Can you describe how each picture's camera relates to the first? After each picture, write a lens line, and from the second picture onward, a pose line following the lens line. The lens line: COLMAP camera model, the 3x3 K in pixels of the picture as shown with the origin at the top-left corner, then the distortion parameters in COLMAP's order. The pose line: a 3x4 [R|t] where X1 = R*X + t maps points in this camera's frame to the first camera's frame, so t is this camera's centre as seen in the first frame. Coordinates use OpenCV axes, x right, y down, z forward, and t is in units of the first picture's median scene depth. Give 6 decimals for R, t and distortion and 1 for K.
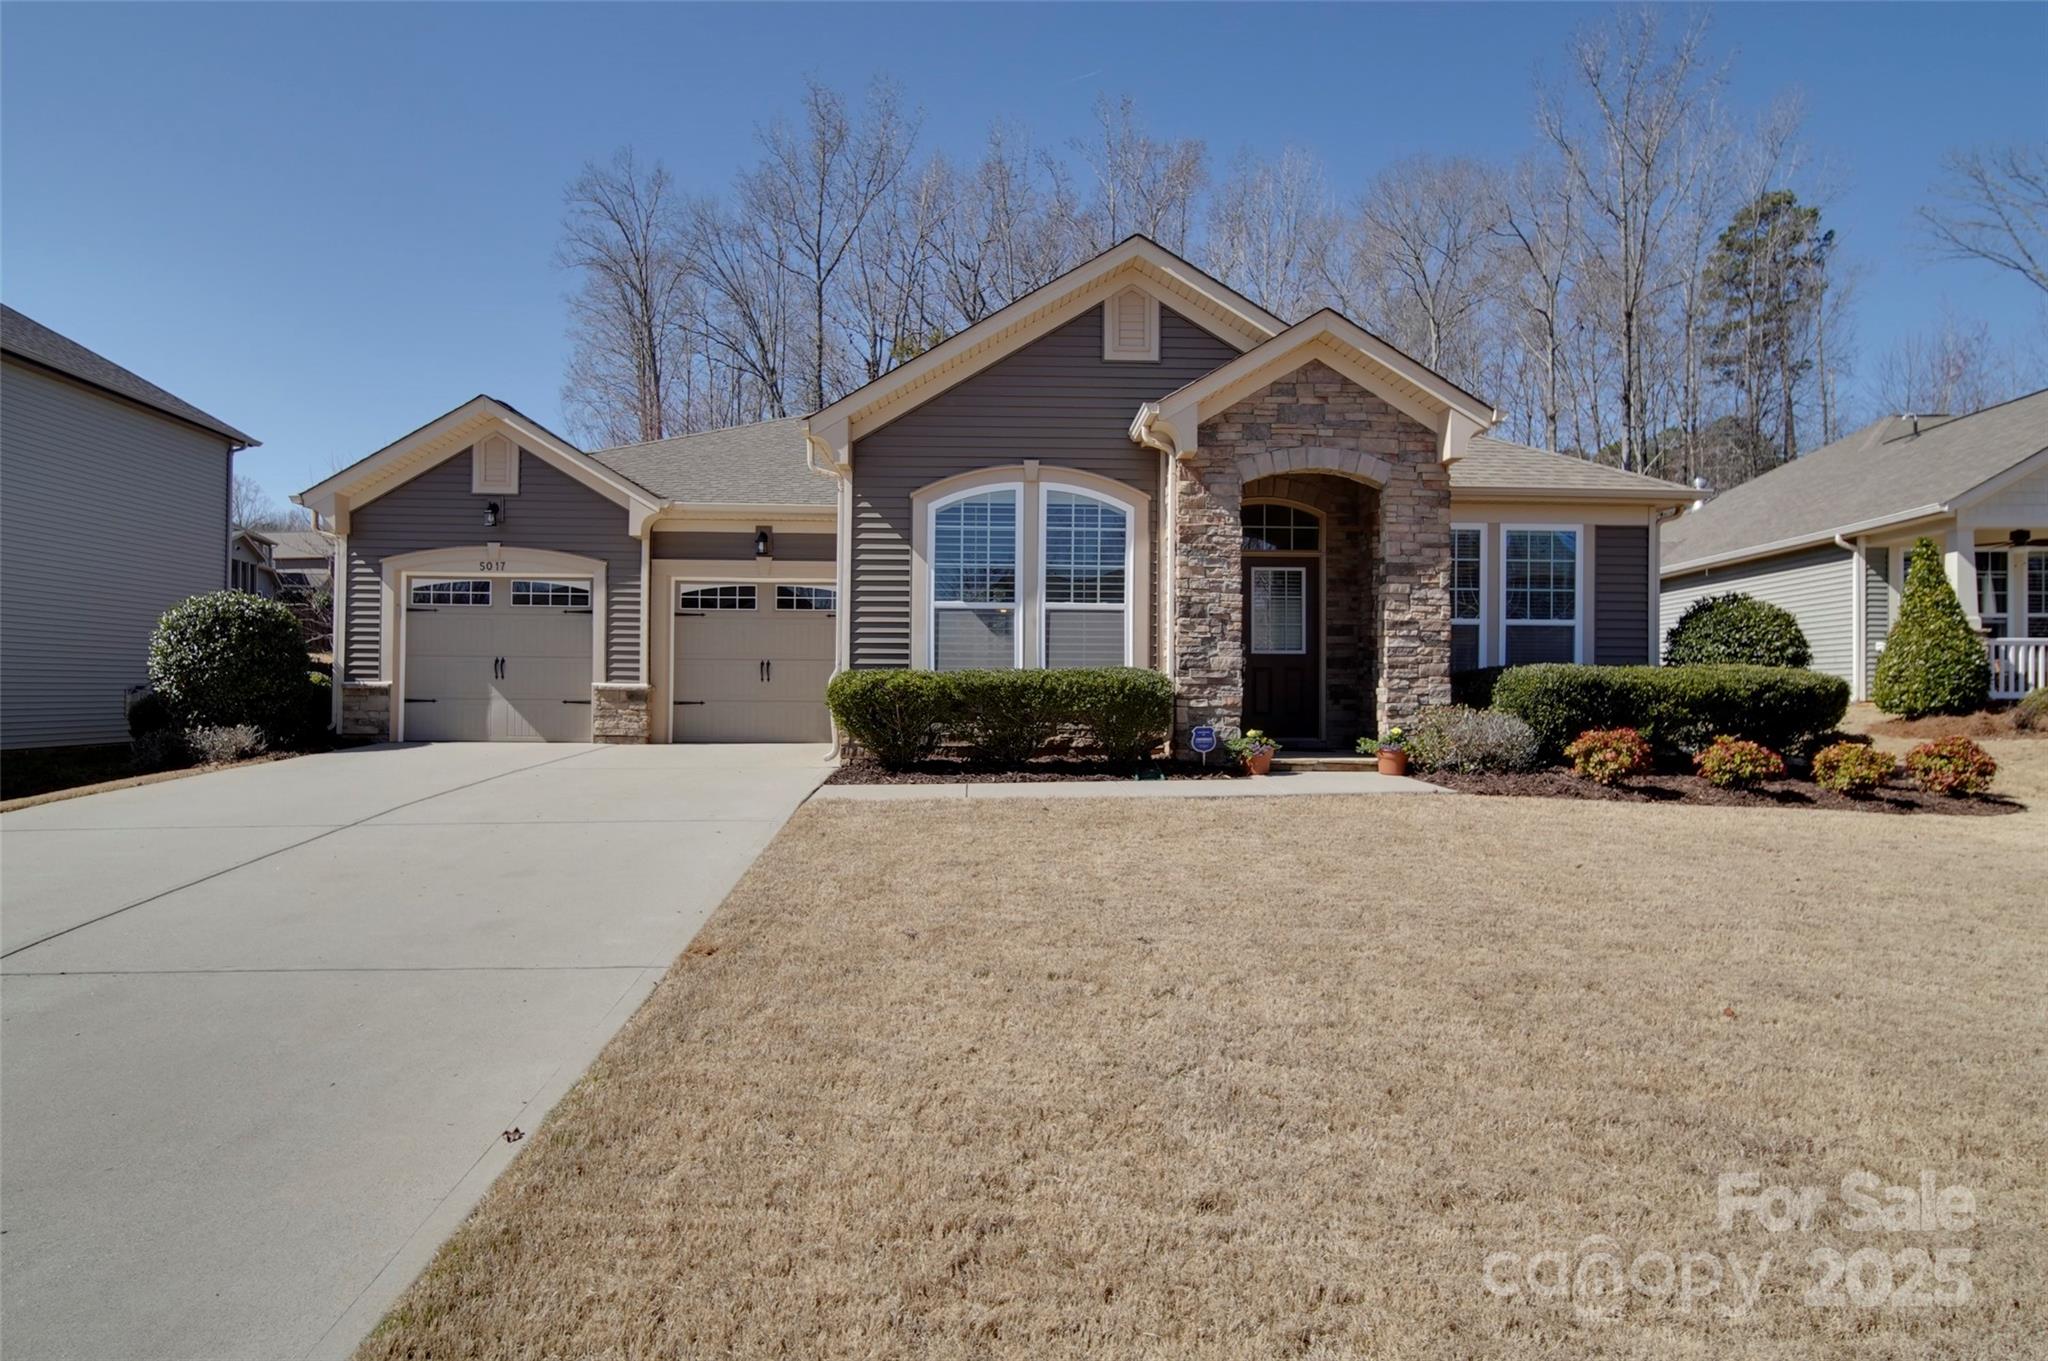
lens RADIAL K [[1061.2, 0, 1050.5], [0, 1061.2, 680.4], [0, 0, 1]] dist [-0.000467, 0.000353]
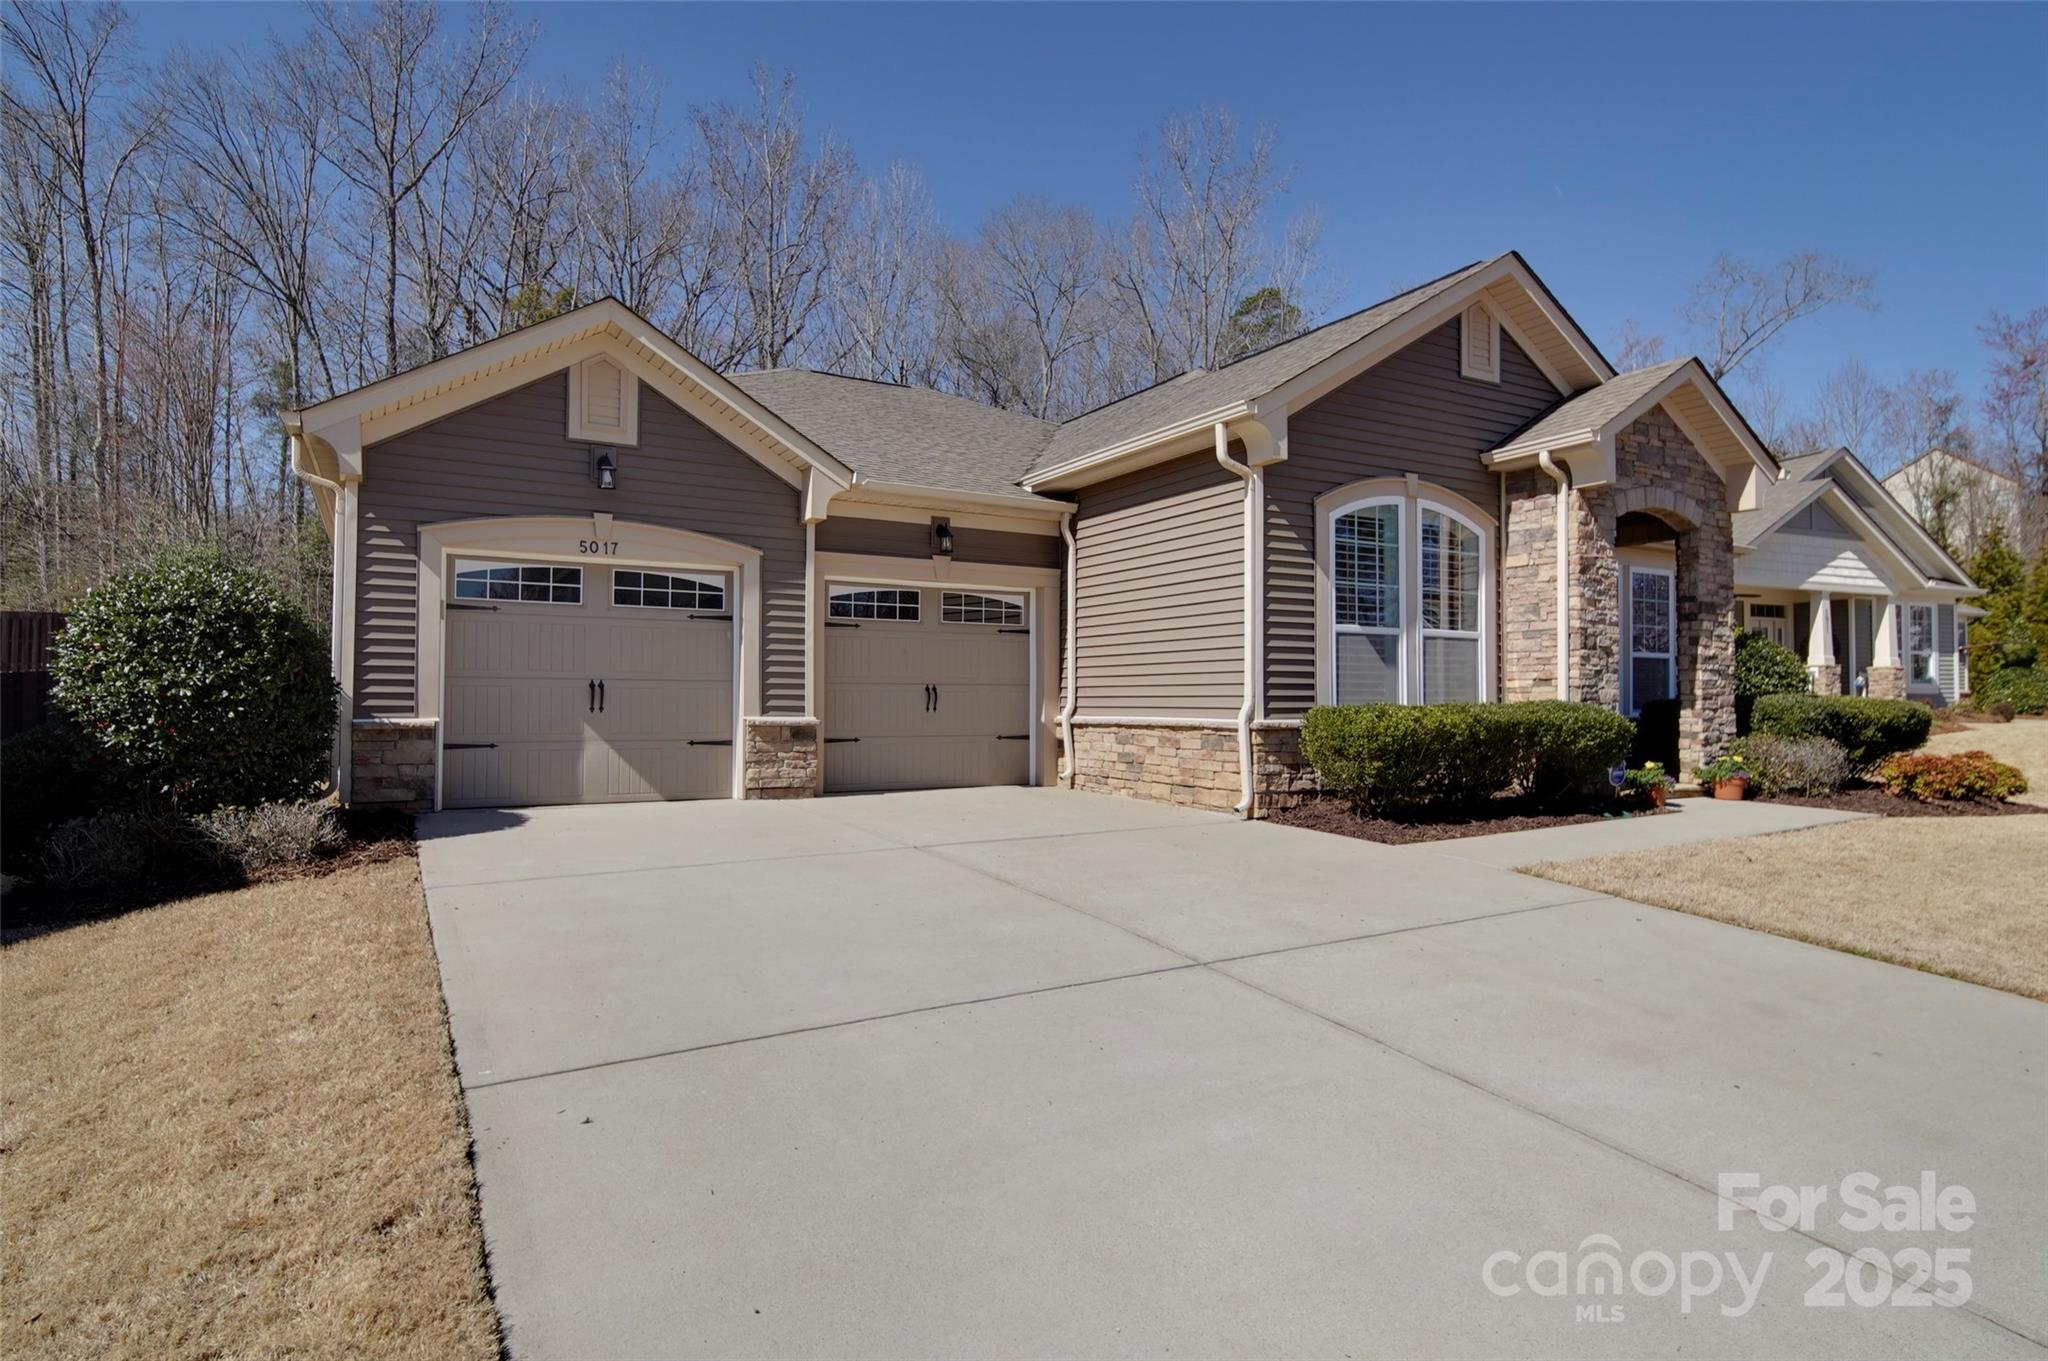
lens RADIAL K [[1061.2, 0, 1050.5], [0, 1061.2, 680.4], [0, 0, 1]] dist [-0.000467, 0.000353]
pose [[0.894155, 0.005006, 0.447729, -0.578642], [-0.001004, 0.999957, -0.009176, -0.016057], [-0.447756, 0.007755, 0.894122, 0.260855]]
